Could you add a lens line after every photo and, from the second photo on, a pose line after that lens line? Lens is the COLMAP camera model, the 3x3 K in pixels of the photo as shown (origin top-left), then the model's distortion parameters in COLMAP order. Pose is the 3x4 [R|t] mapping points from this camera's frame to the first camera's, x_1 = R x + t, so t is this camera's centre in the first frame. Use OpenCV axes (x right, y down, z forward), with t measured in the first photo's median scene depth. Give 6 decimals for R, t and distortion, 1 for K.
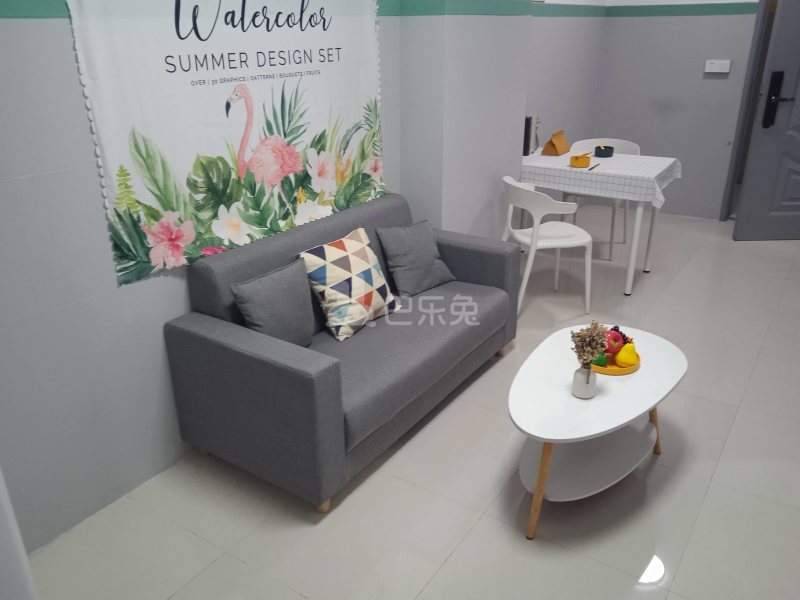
lens RADIAL K [[670.1, 0, 397.4], [0, 670.1, 305.2], [0, 0, 1]] dist [0.030609, 0.006410]
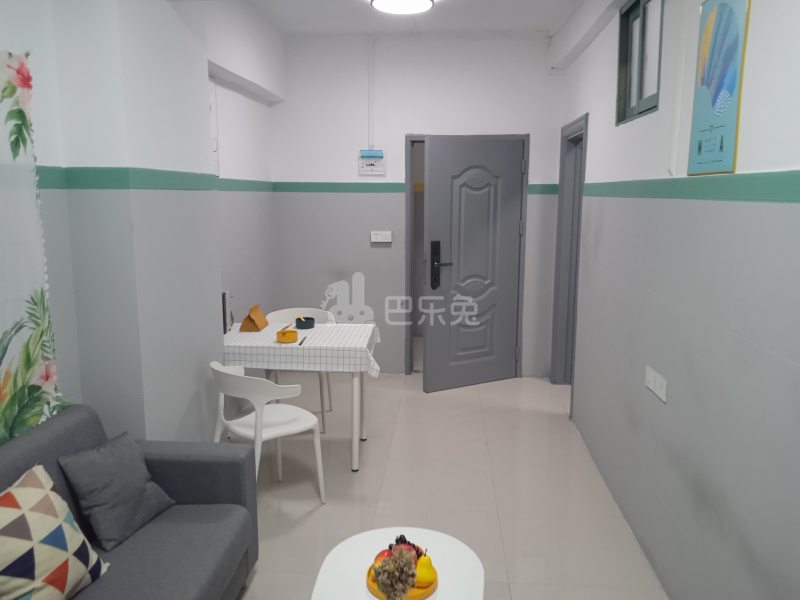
lens RADIAL K [[670.1, 0, 397.4], [0, 670.1, 305.2], [0, 0, 1]] dist [0.030609, 0.006410]
pose [[0.873402, -0.071708, 0.481692, -0.049177], [0.181039, 0.966024, -0.184450, -0.069840], [-0.452100, 0.248304, 0.856709, 0.153617]]
